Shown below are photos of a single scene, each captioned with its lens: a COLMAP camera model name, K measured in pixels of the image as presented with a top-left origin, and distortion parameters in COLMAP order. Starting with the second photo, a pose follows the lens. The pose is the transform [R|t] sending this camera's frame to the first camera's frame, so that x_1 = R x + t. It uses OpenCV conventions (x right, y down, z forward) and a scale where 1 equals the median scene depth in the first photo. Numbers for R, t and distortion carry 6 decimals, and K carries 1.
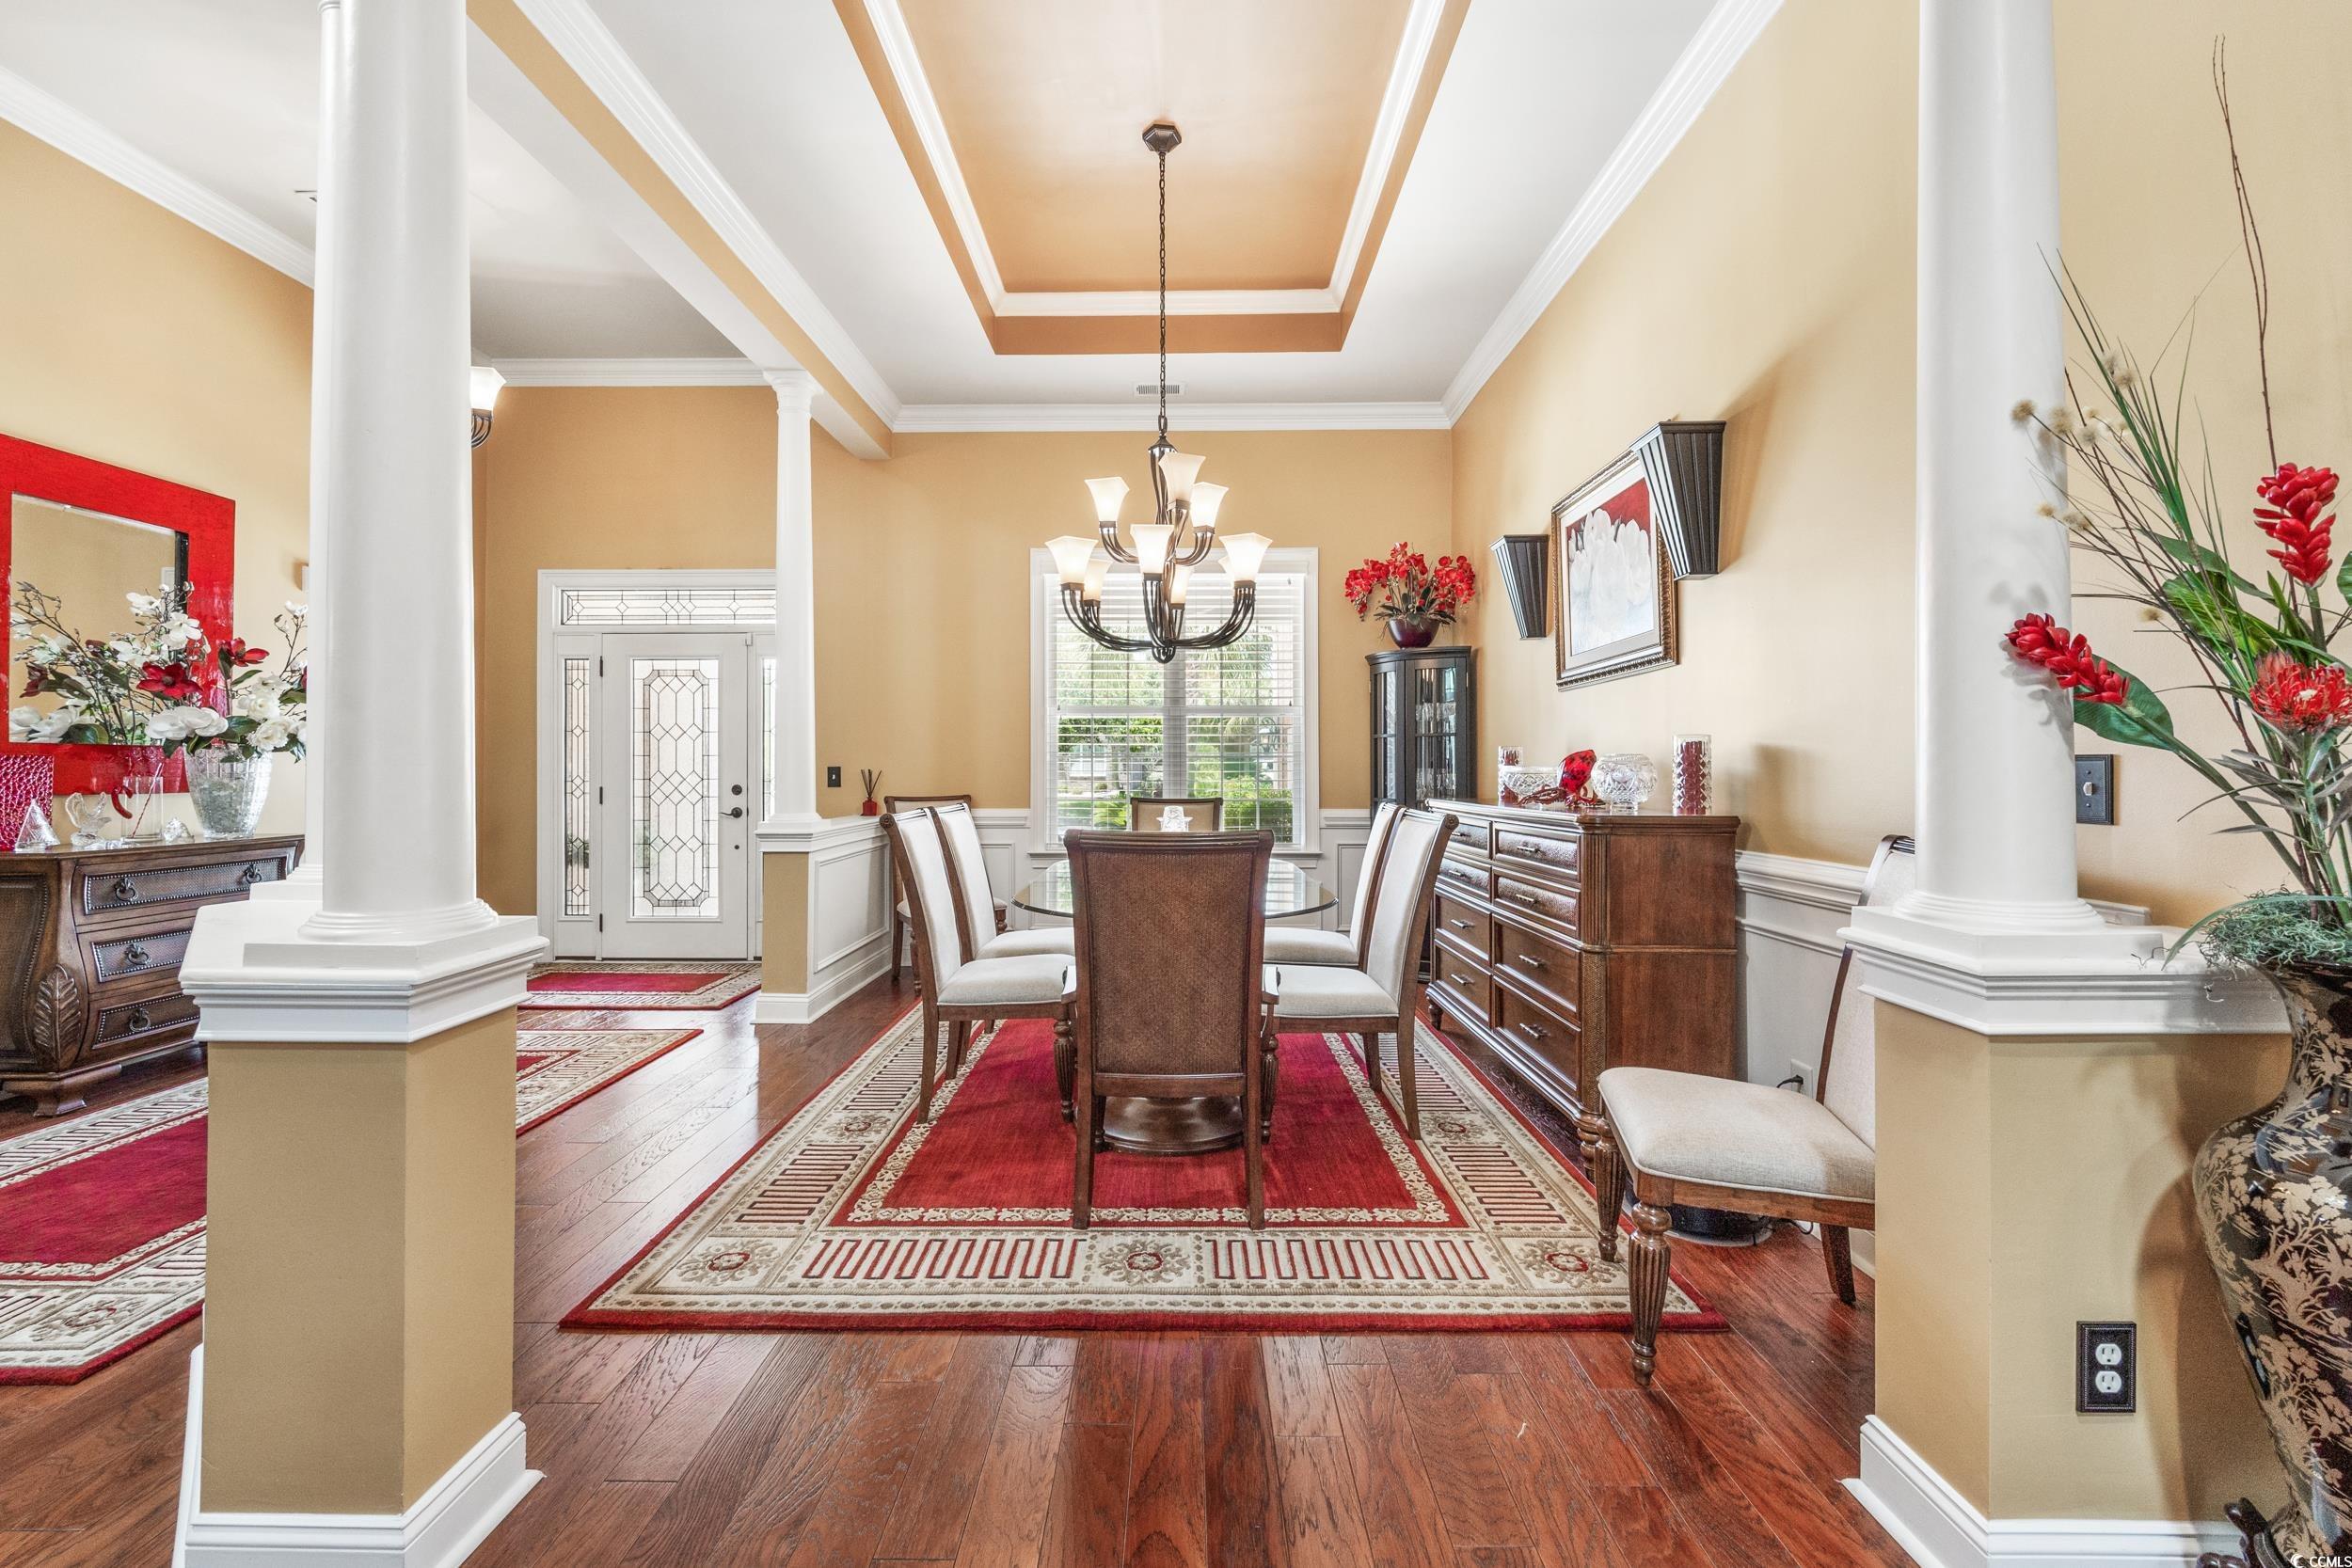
lens RADIAL K [[938.0, 0, 1176.9], [0, 938.0, 760.7], [0, 0, 1]] dist [-0.003724, 0.000554]
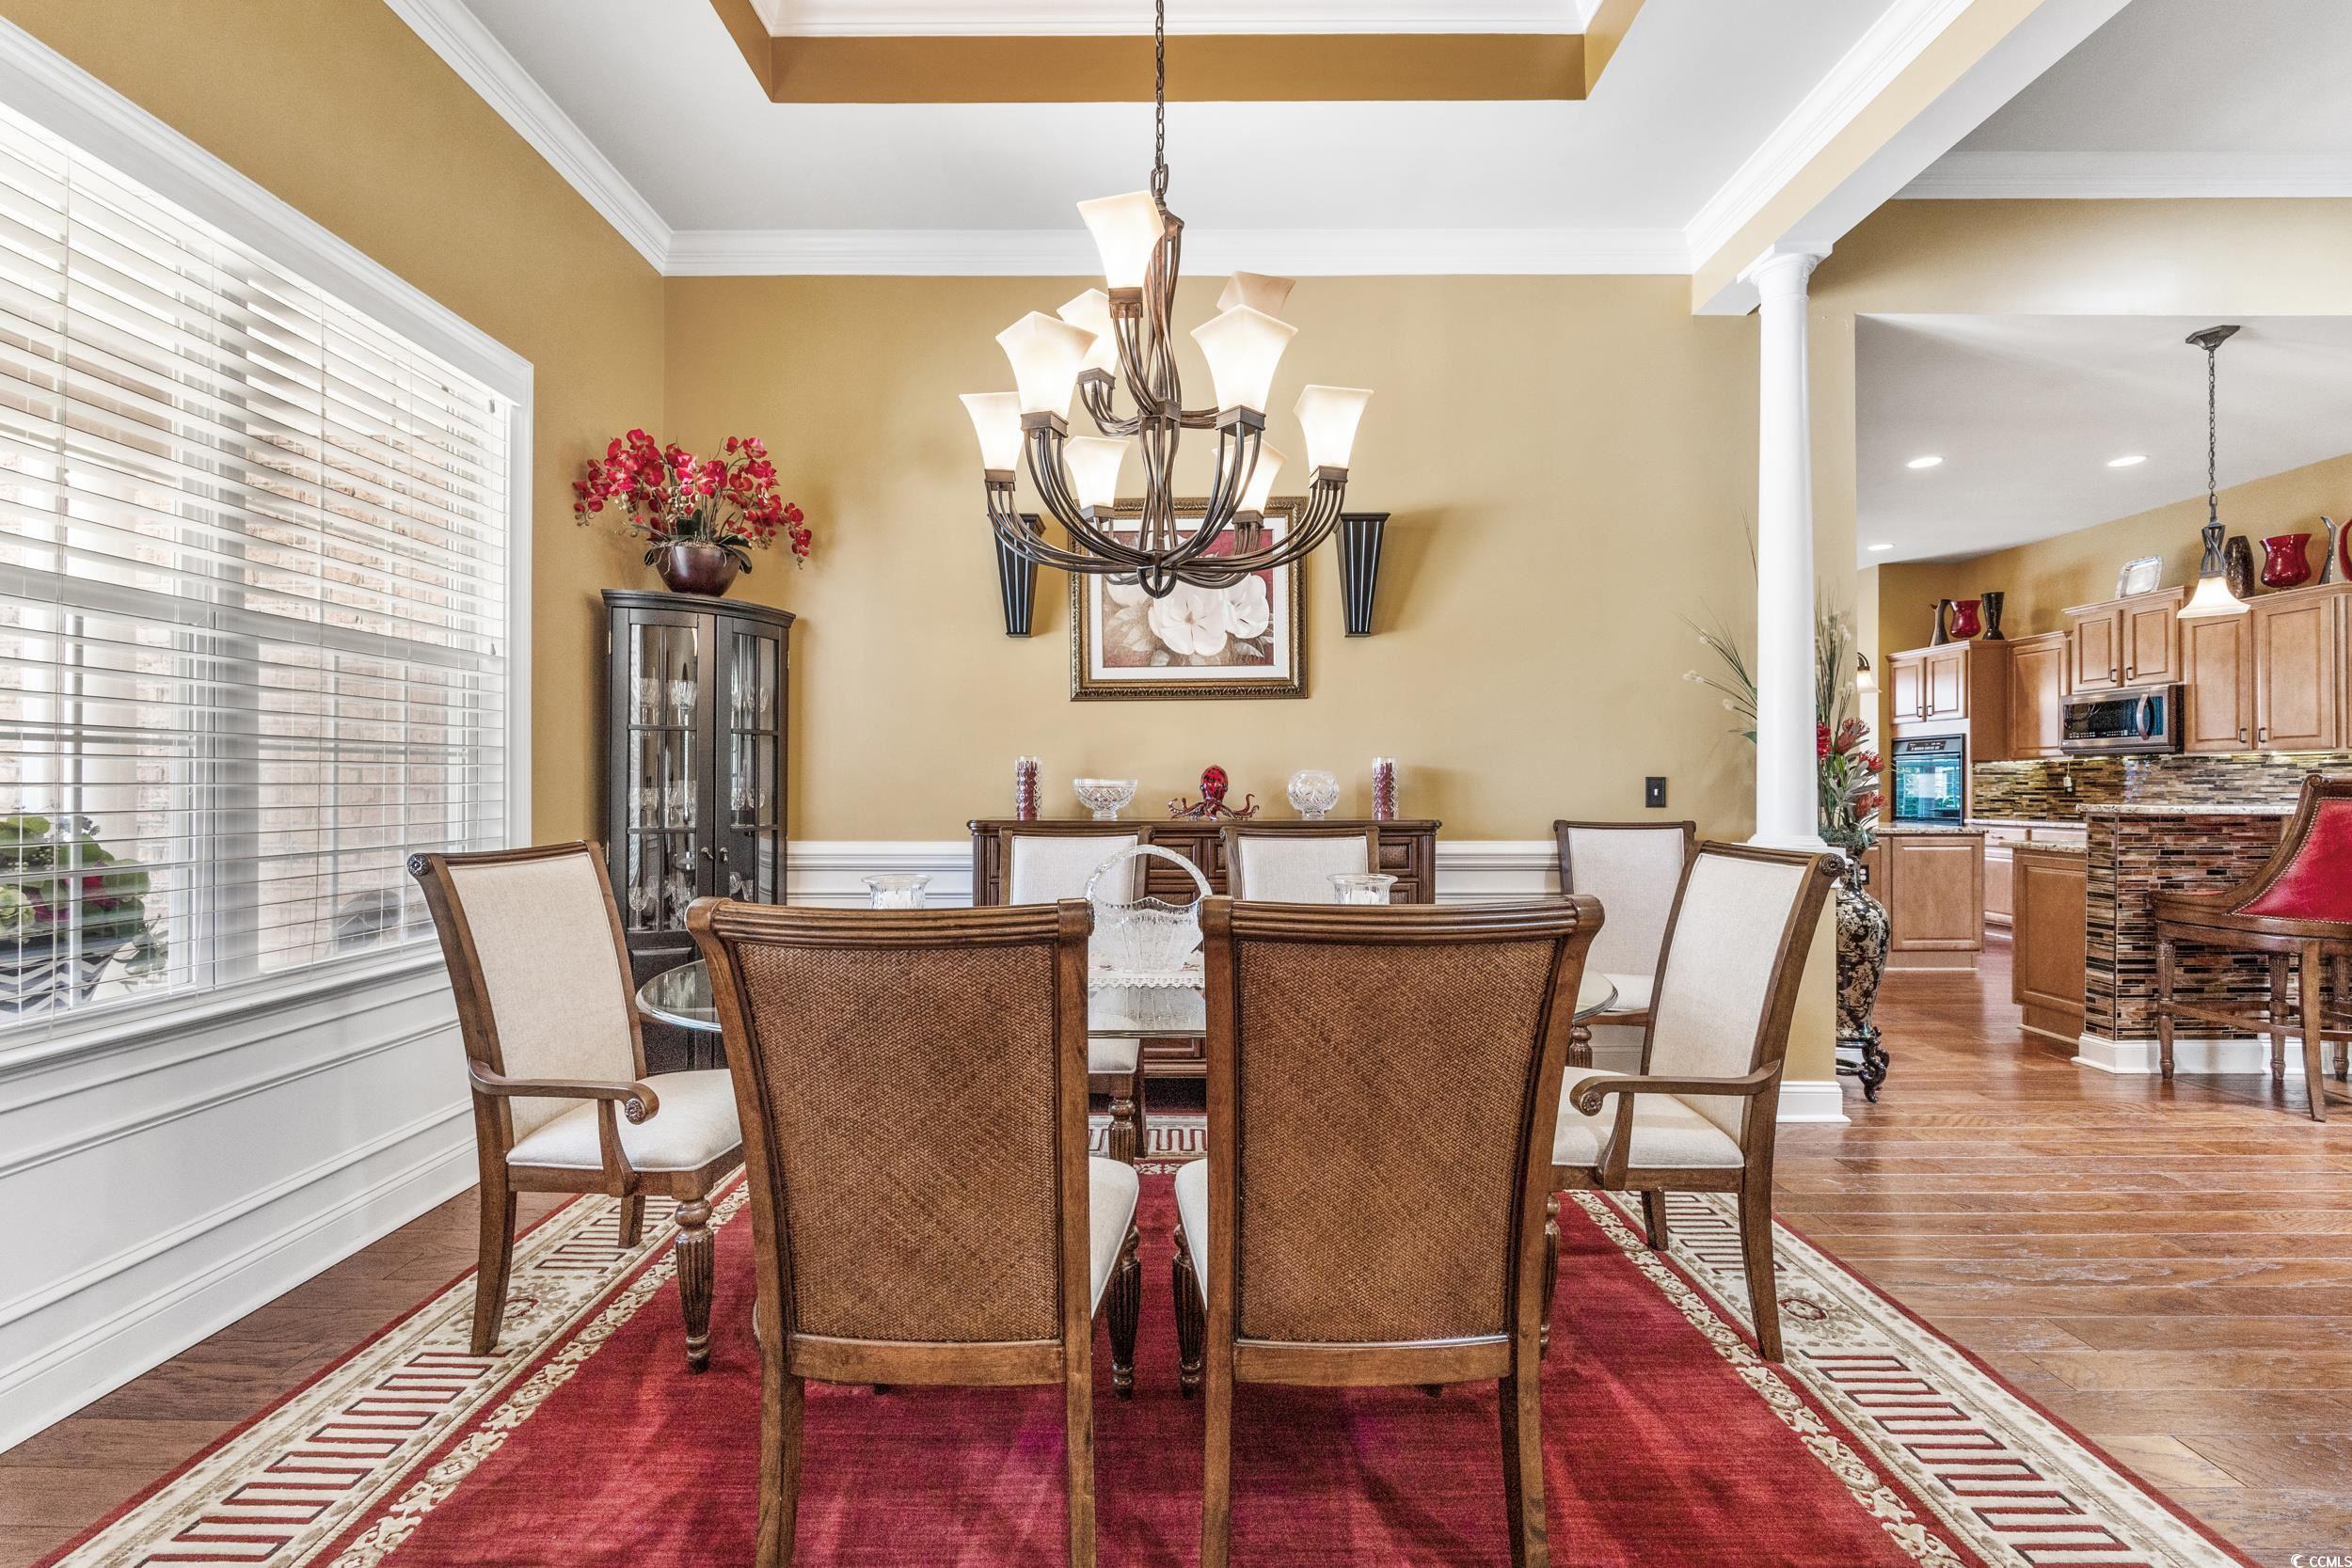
lens RADIAL K [[938.0, 0, 1167.4], [0, 938.0, 784.6], [0, 0, 1]] dist [-0.003724, 0.000554]
pose [[0.003350, 0.003572, 0.999988, -0.503000], [-0.009135, 0.999952, -0.003541, 0.012337], [-0.999953, -0.009123, 0.003383, 0.849326]]
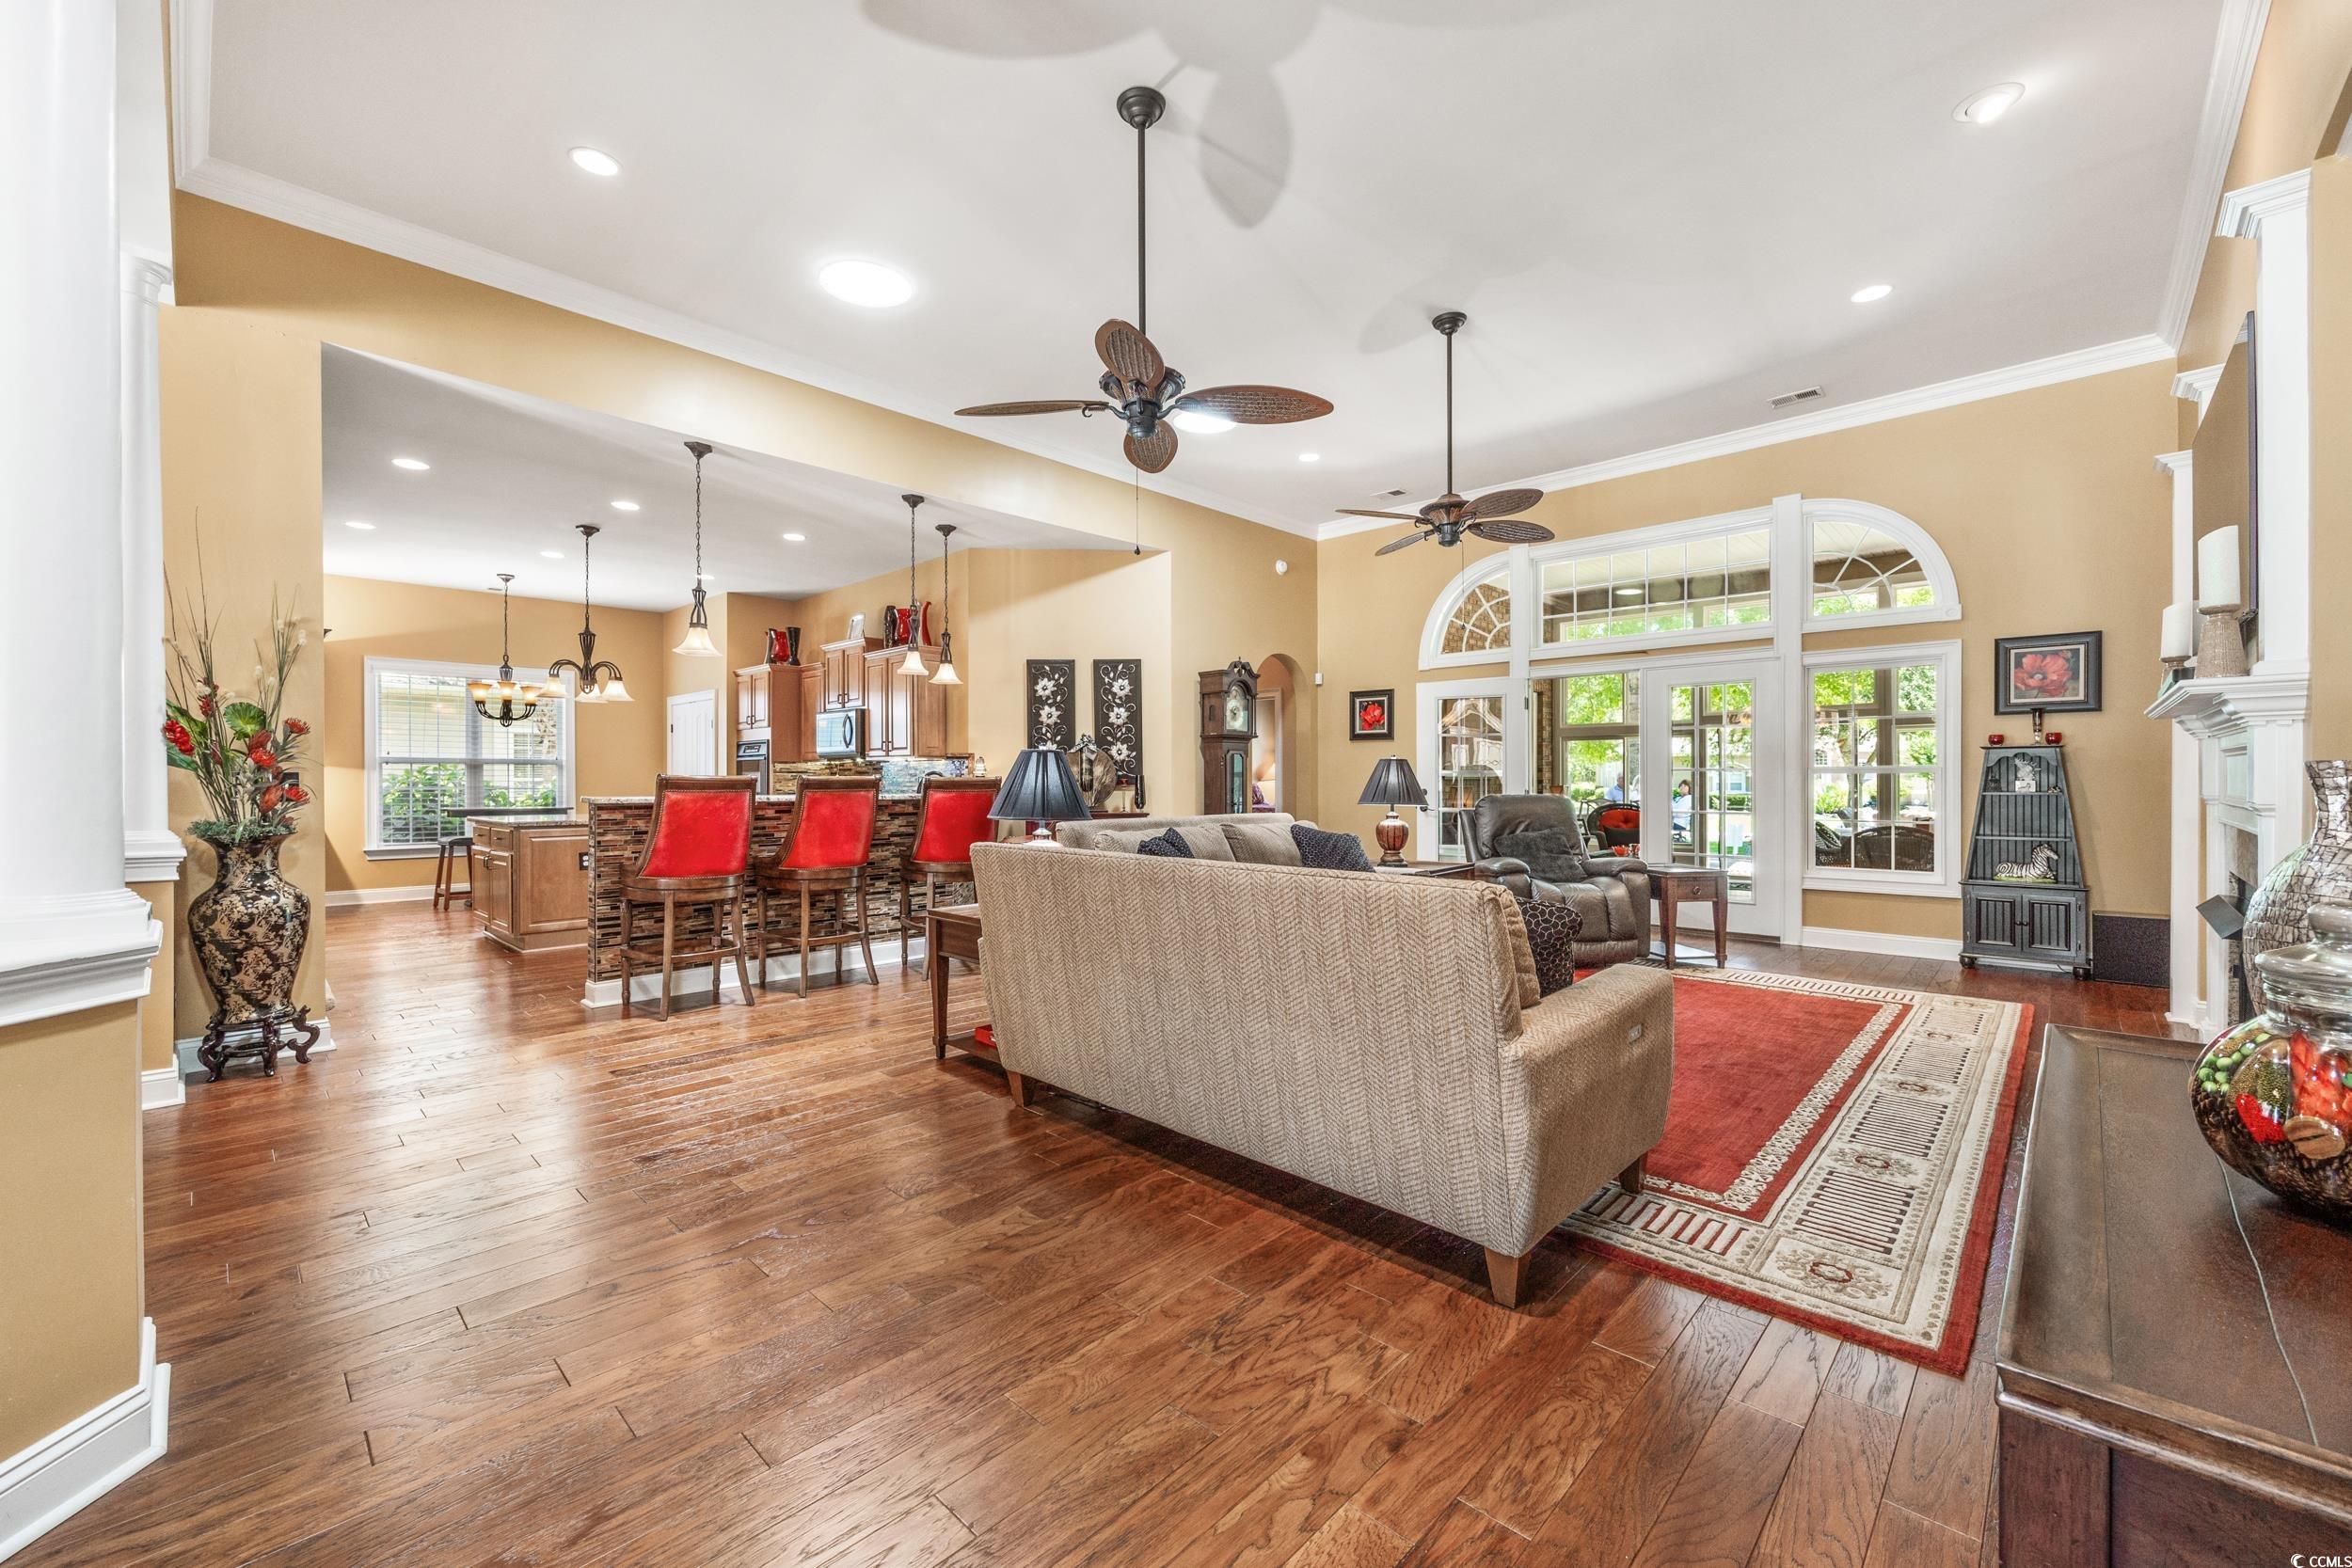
lens RADIAL K [[938.0, 0, 1168.7], [0, 938.0, 786.7], [0, 0, 1]] dist [-0.003724, 0.000554]
pose [[-0.720218, -0.000756, 0.693747, -0.907240], [-0.004229, 0.999986, -0.003300, 0.008521], [-0.693734, -0.005311, -0.720211, 0.267630]]
